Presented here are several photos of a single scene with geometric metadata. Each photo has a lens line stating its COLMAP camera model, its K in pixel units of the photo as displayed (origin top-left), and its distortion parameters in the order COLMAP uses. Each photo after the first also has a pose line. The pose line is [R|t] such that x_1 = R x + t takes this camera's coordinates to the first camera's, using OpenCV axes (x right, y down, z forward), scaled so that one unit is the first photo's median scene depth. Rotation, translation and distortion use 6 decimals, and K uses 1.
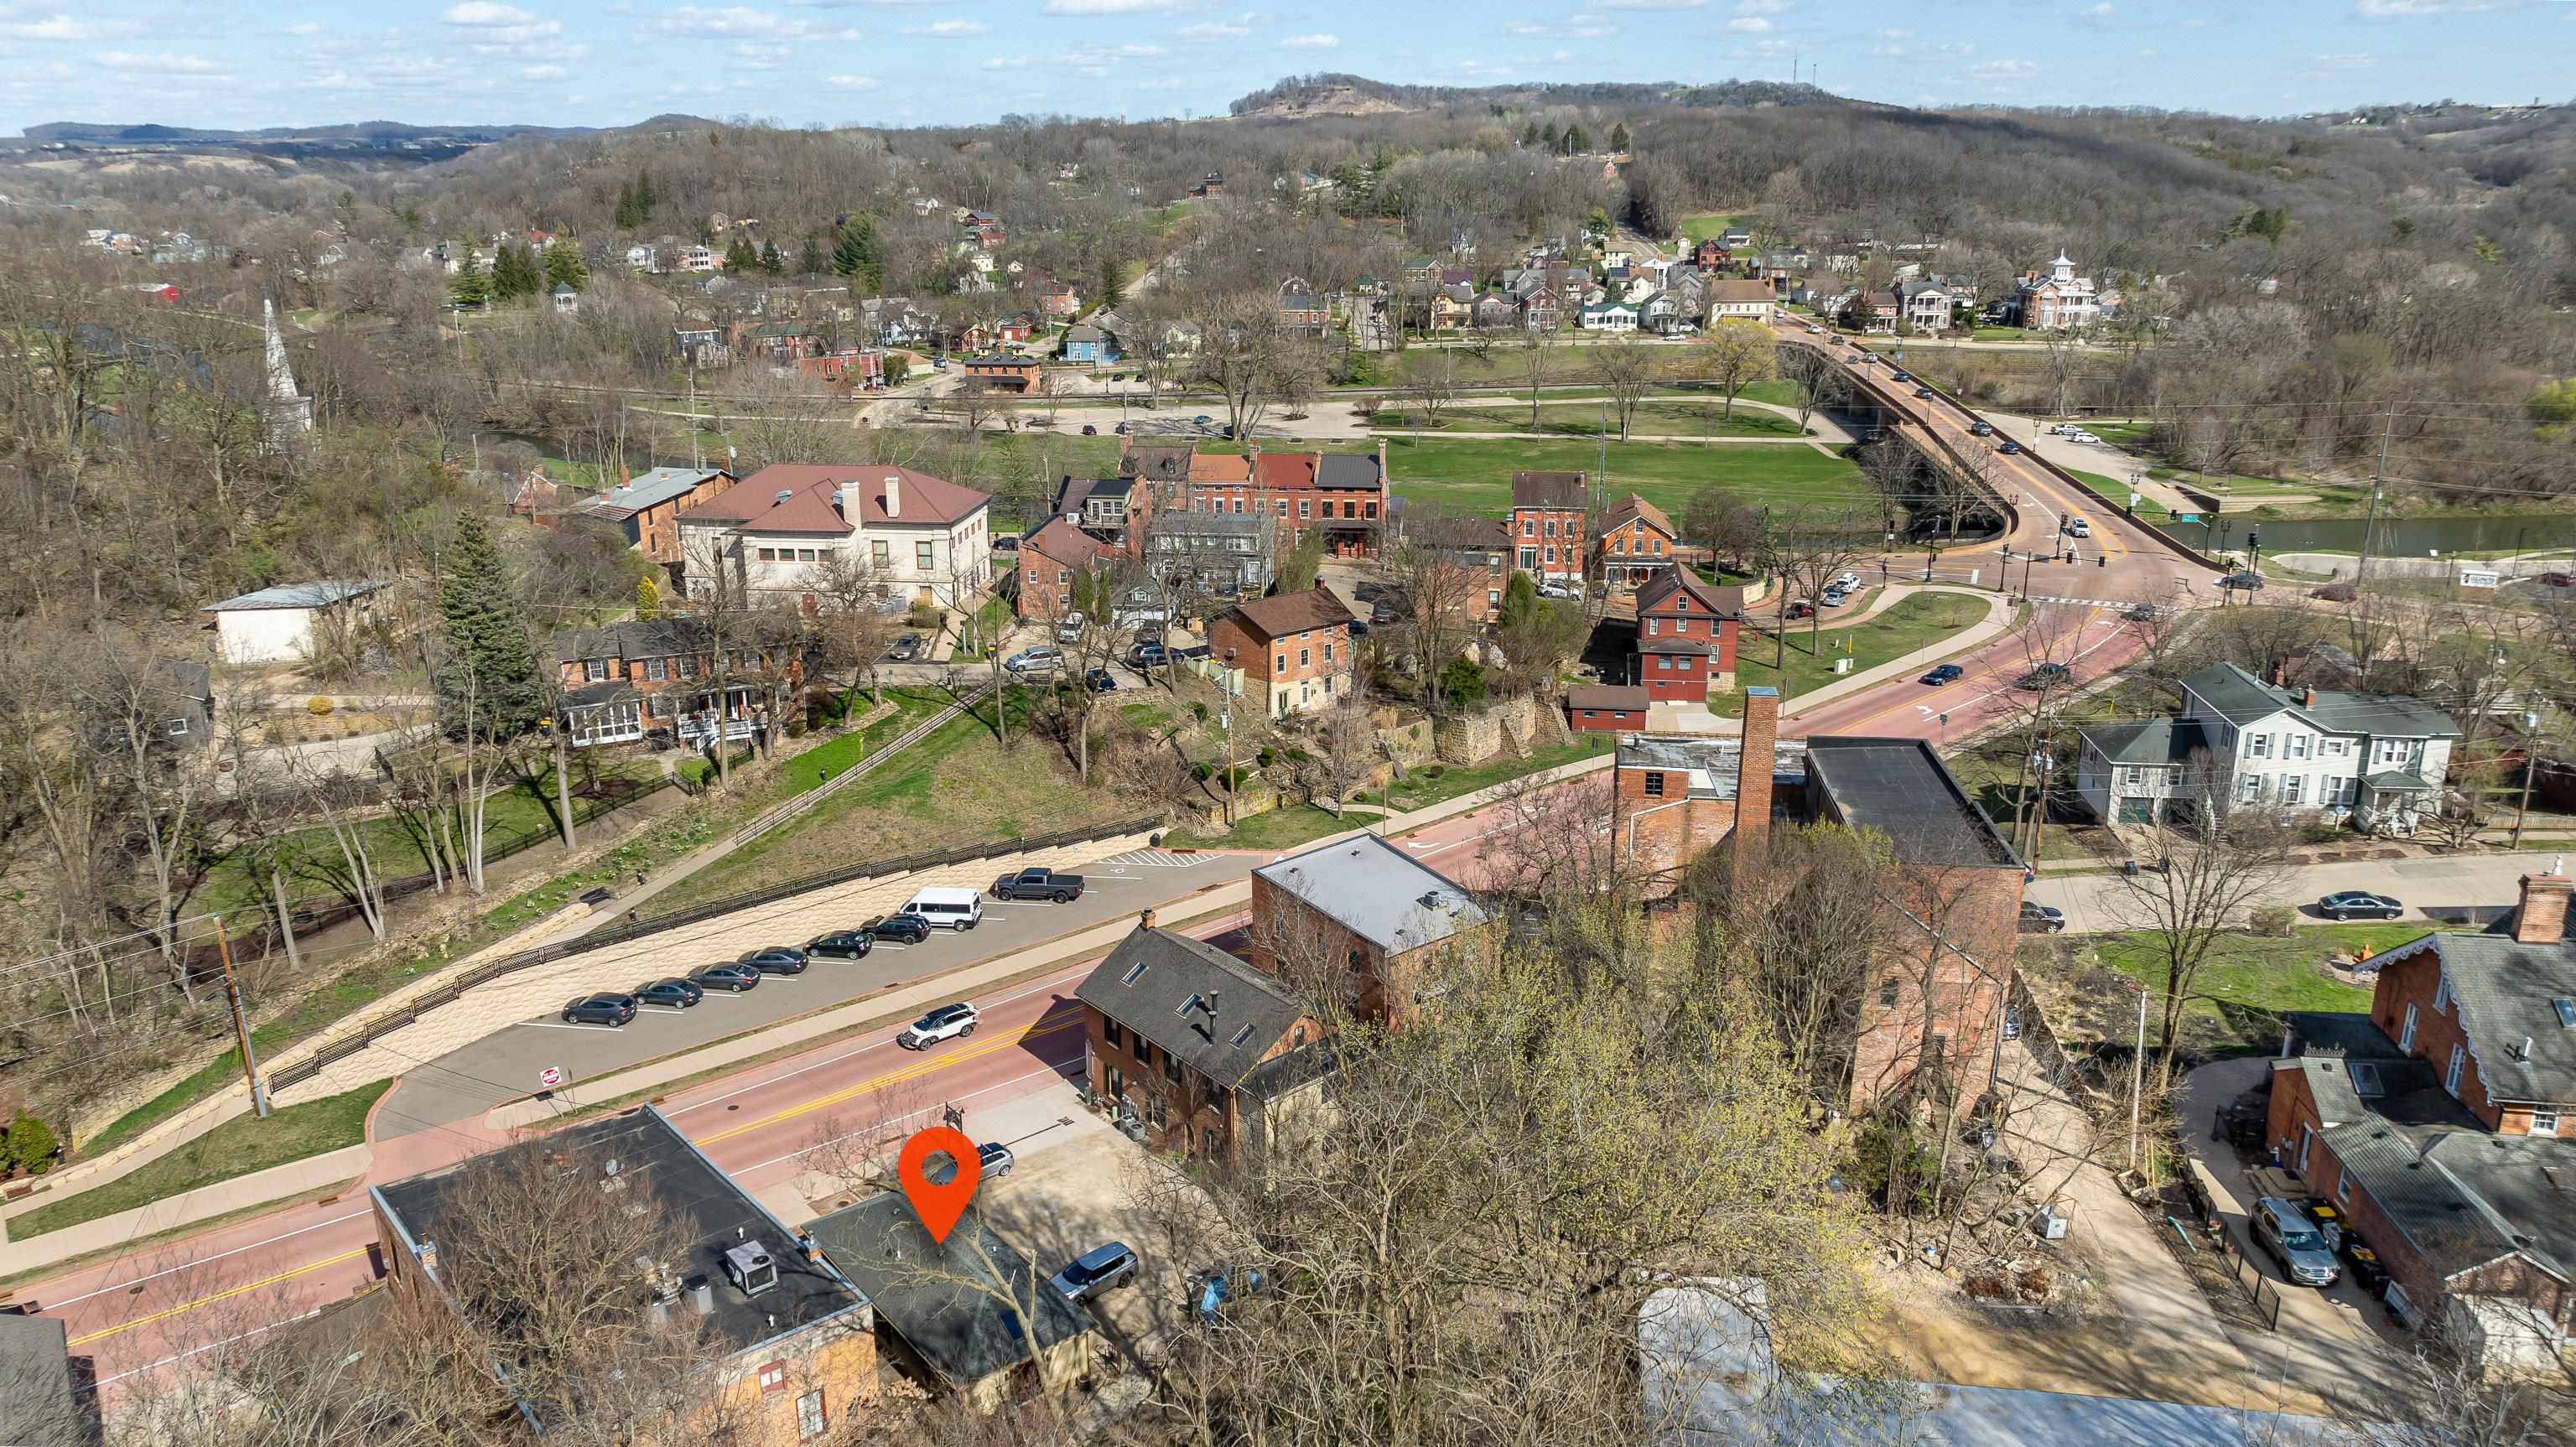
lens RADIAL K [[1880.4, 0, 1292.2], [0, 1880.4, 722.3], [0, 0, 1]] dist [-0.043306, 0.048249]
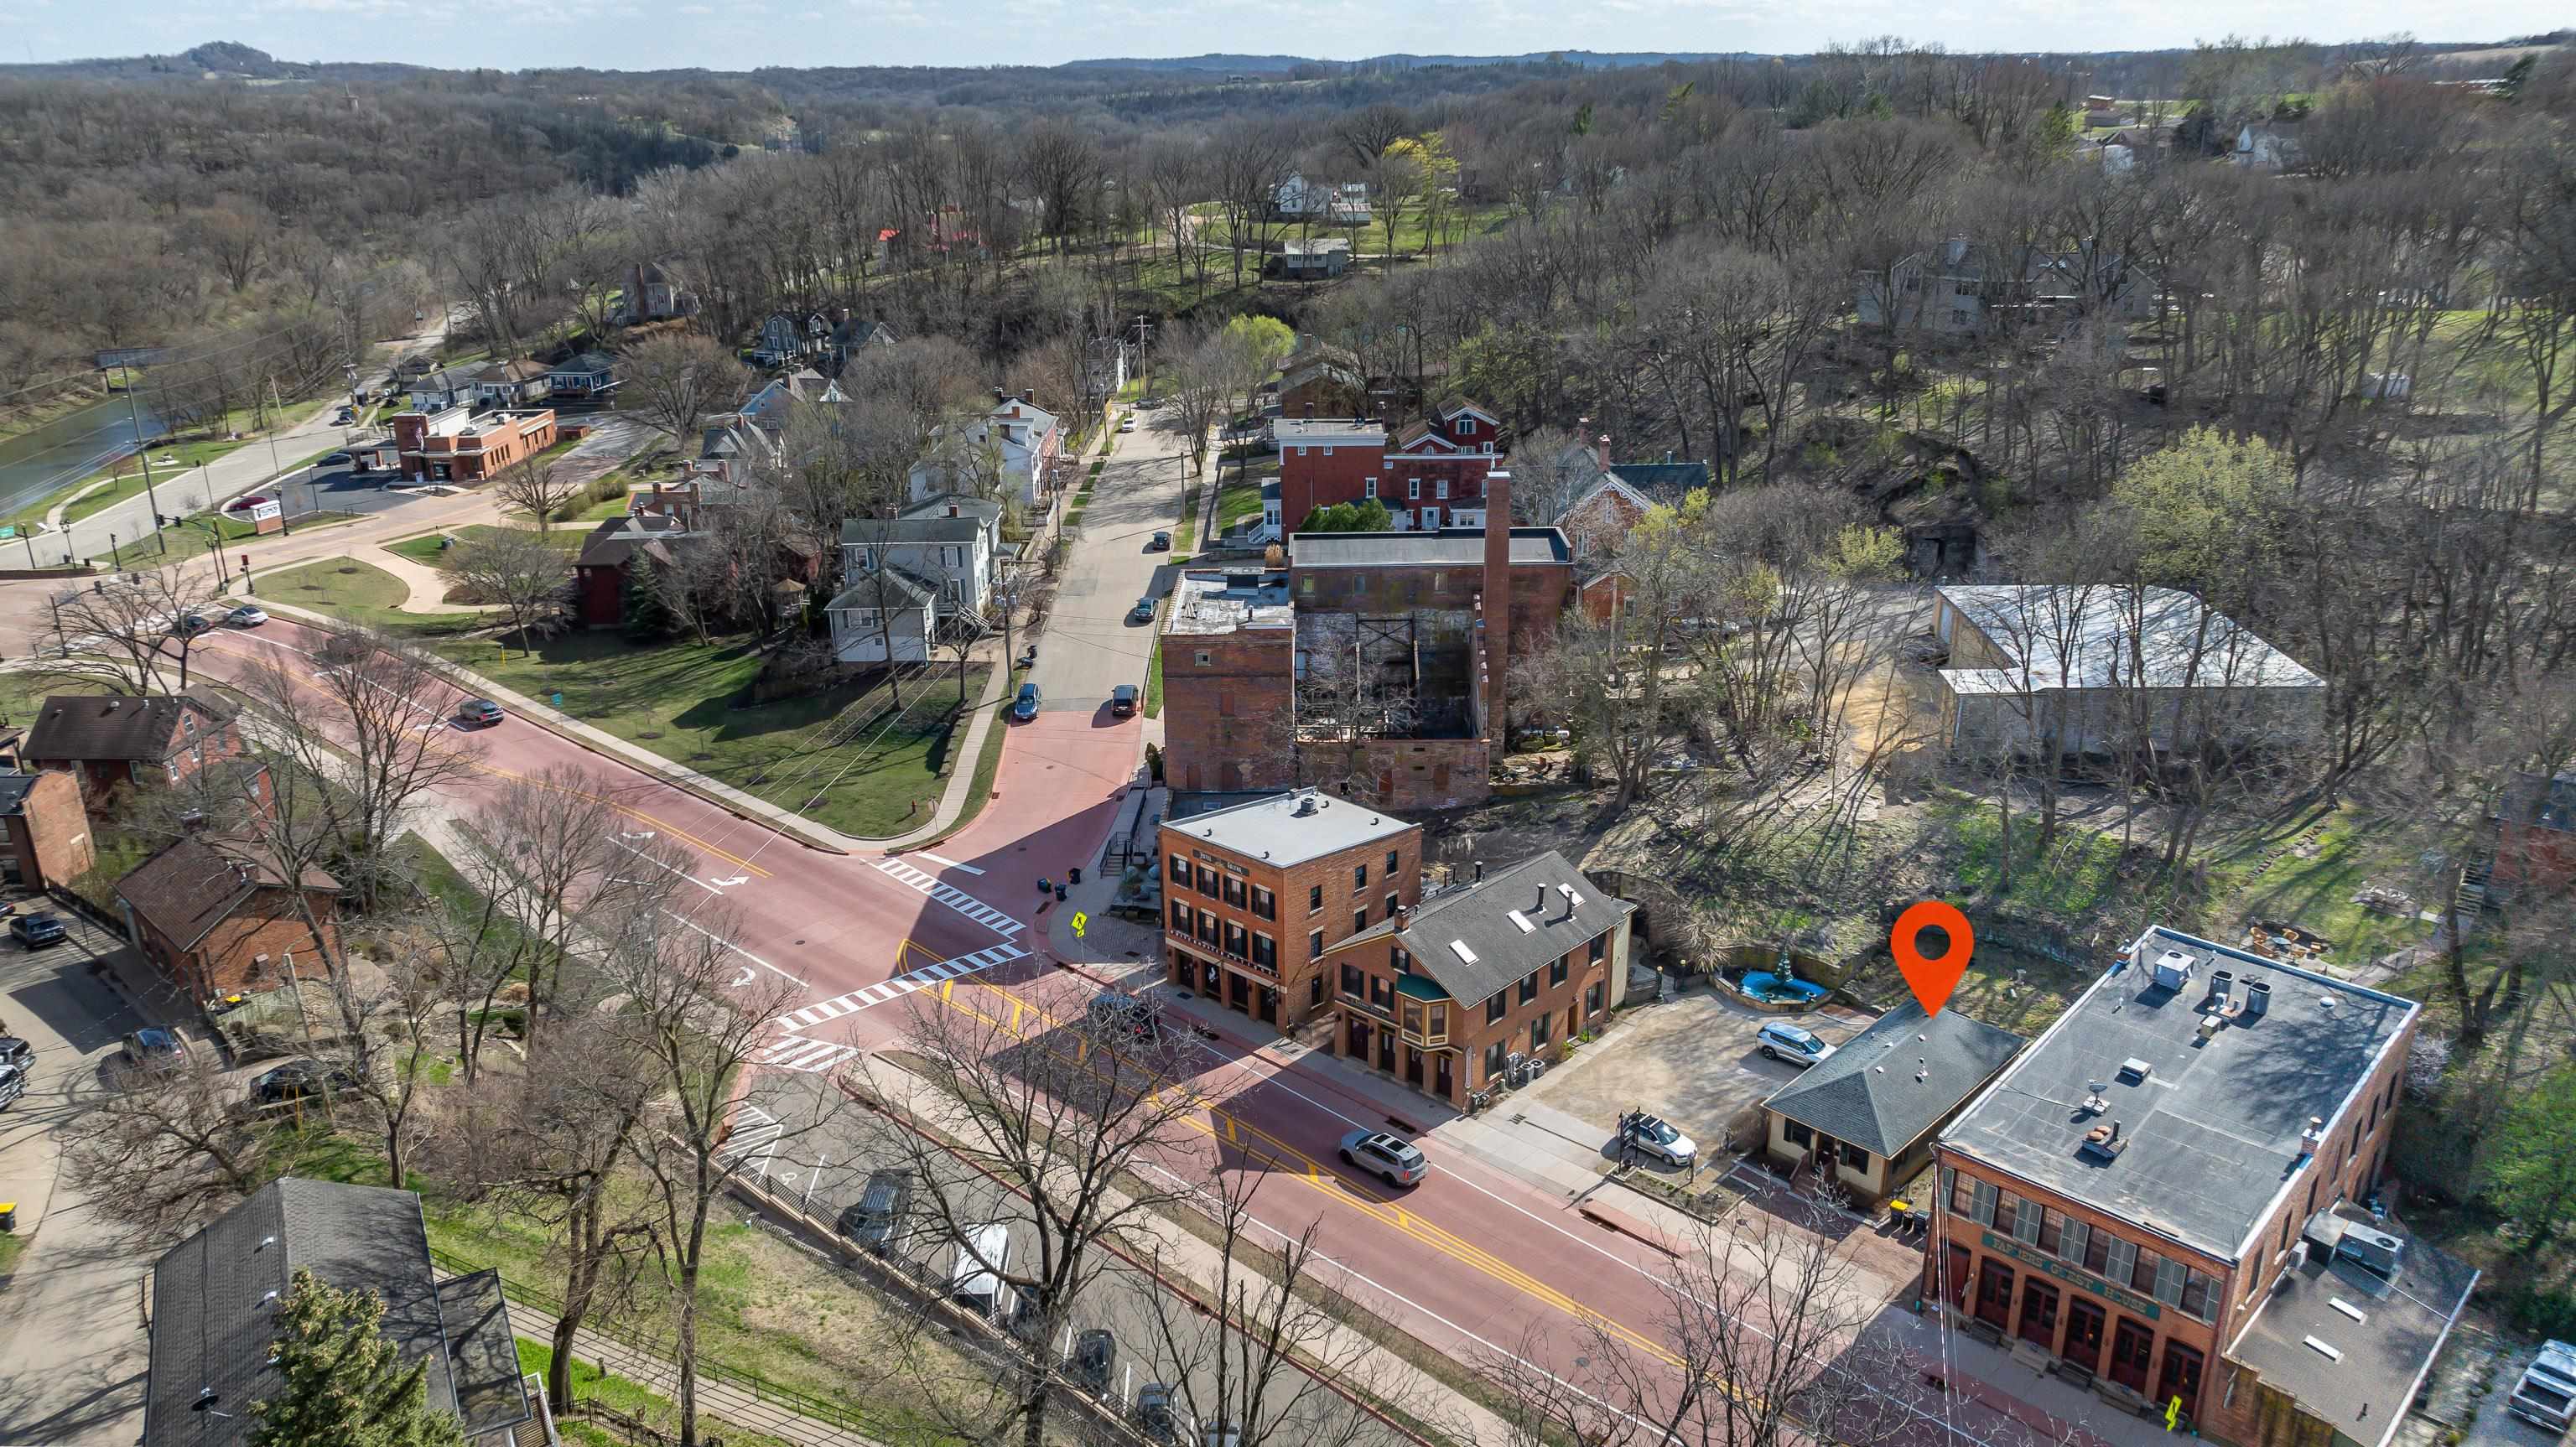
lens RADIAL K [[1832.7, 0, 1300.4], [0, 1832.7, 721.6], [0, 0, 1]] dist [-0.038996, 0.049156]
pose [[-0.126465, -0.325150, 0.937168, -0.572382], [0.302410, 0.887144, 0.348603, -0.200718], [-0.944751, 0.327496, -0.013864, 0.666619]]
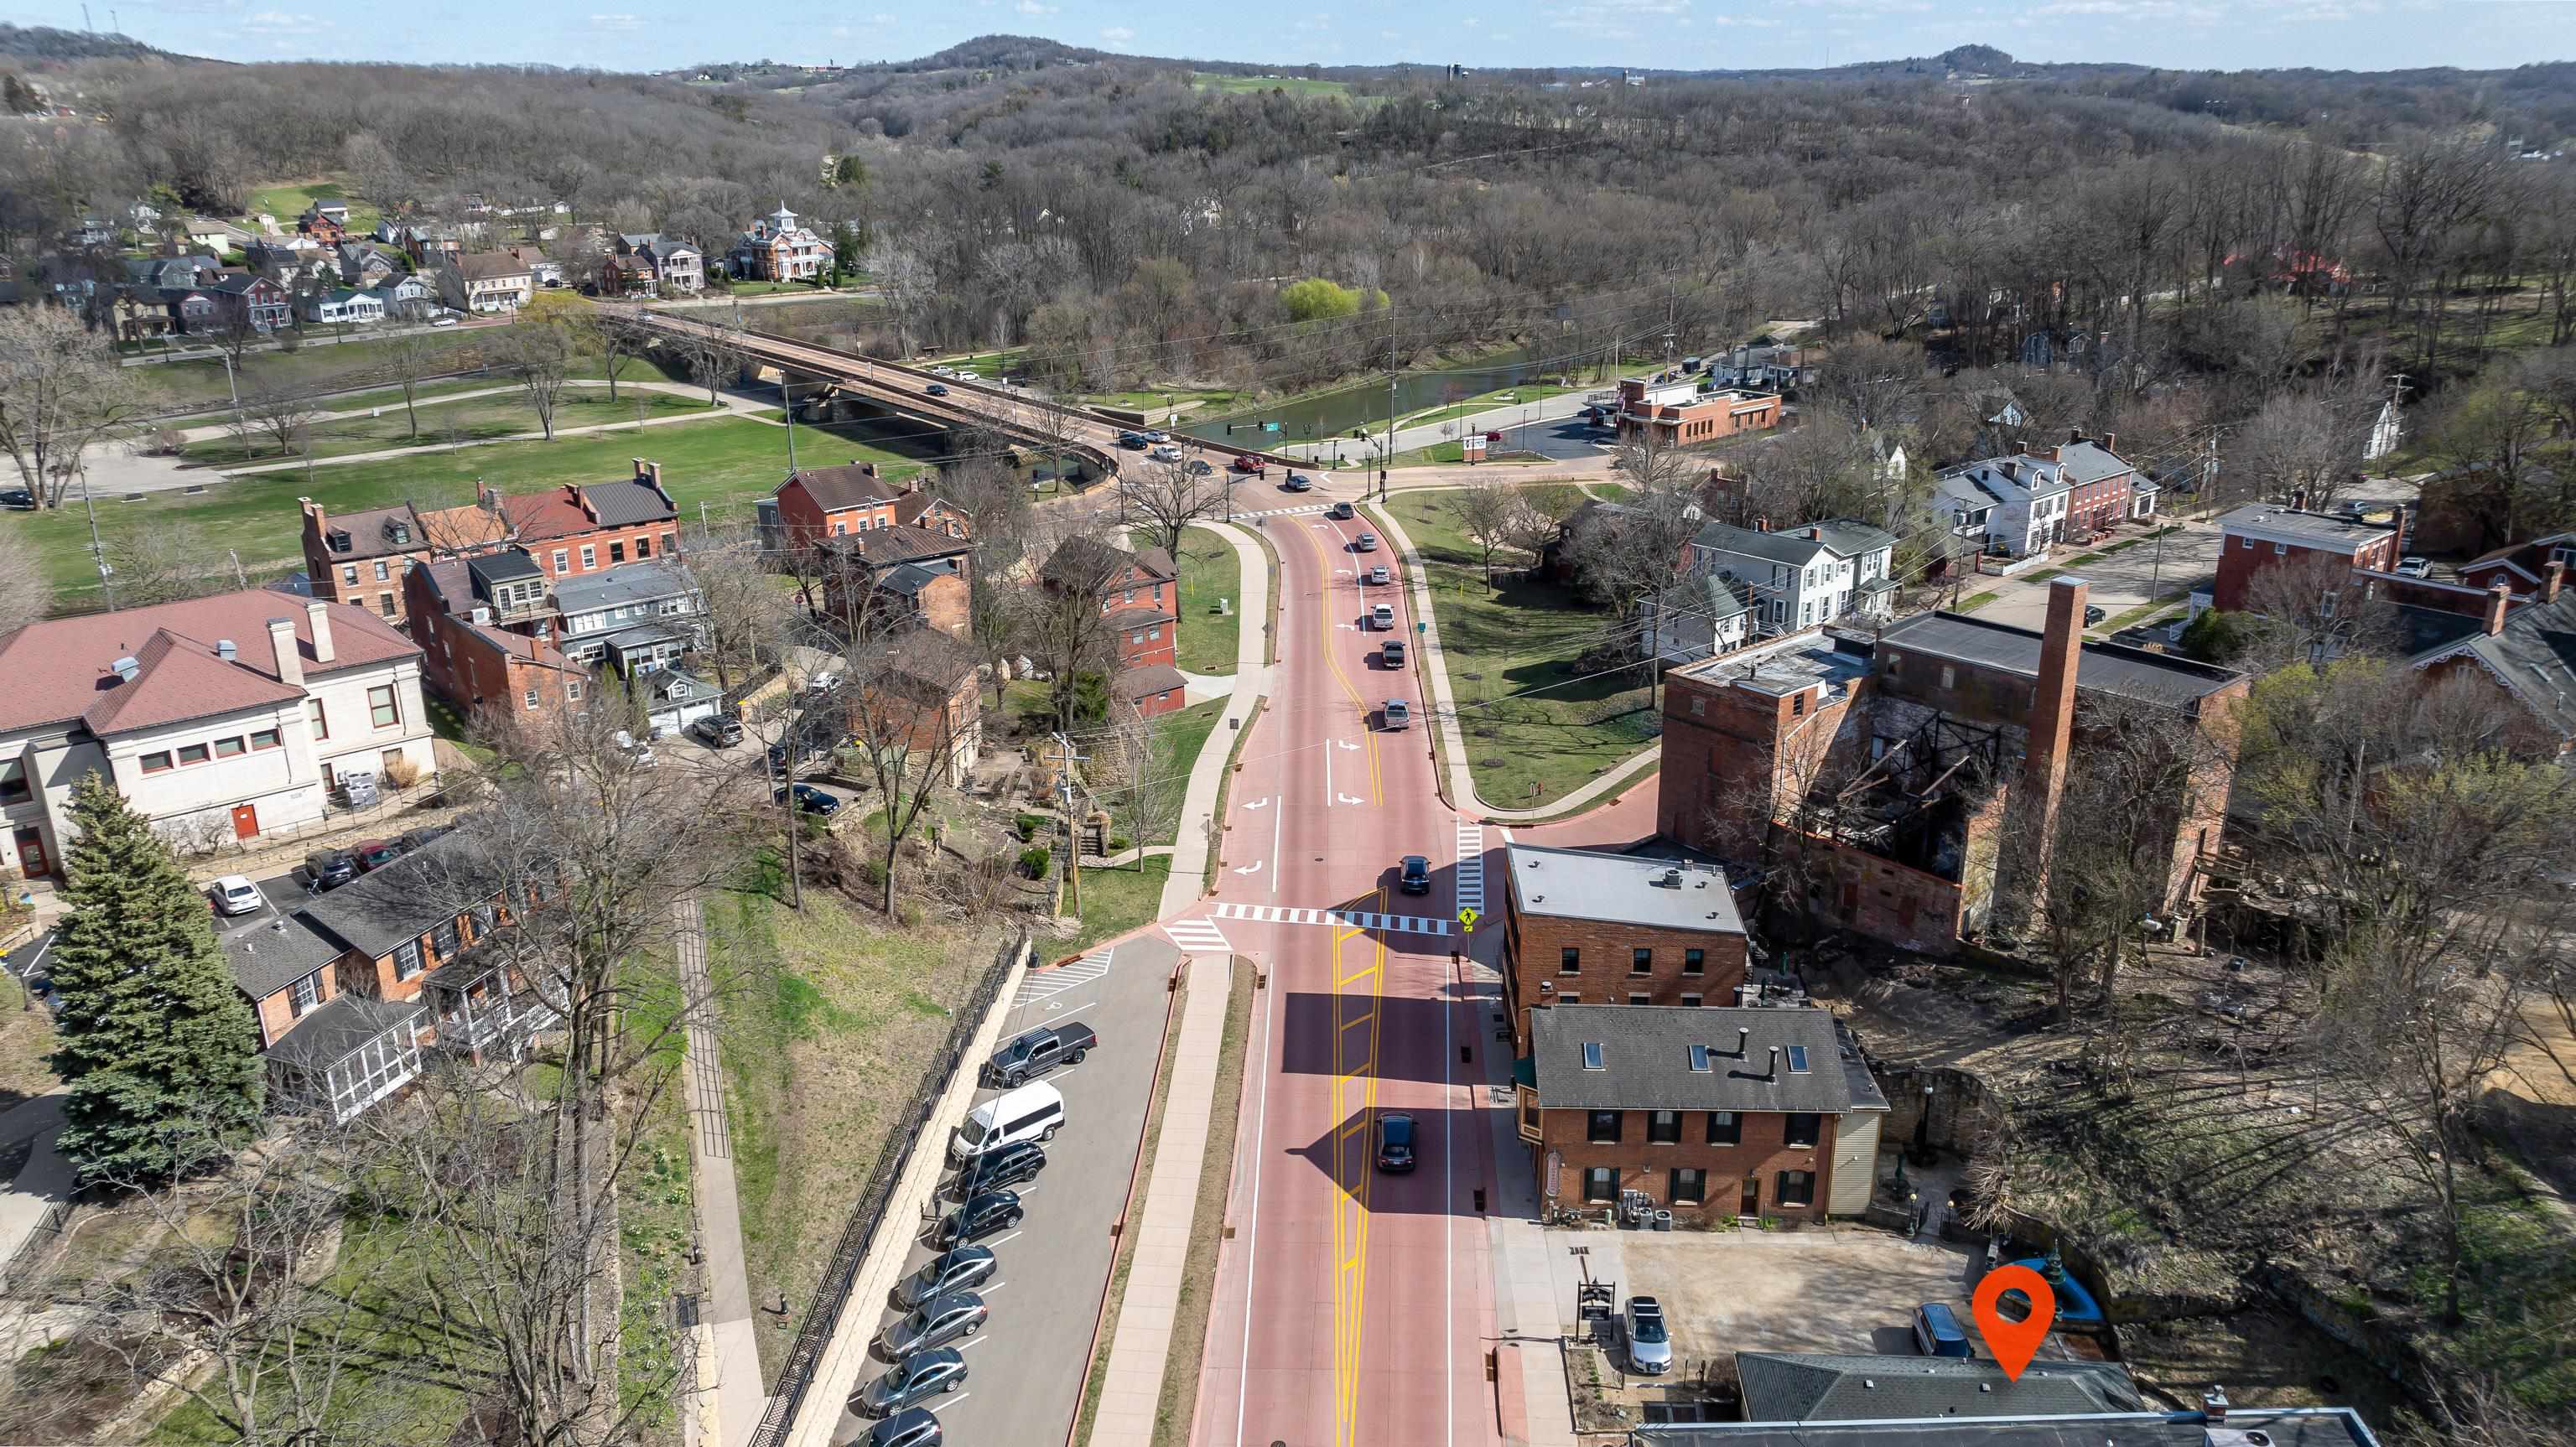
lens RADIAL K [[1832.7, 0, 1300.4], [0, 1832.7, 721.6], [0, 0, 1]] dist [-0.038996, 0.049156]
pose [[0.668217, -0.243022, 0.703155, -0.463304], [0.223738, 0.967034, 0.121603, -0.094041], [-0.709527, 0.076065, 0.700561, 0.313075]]
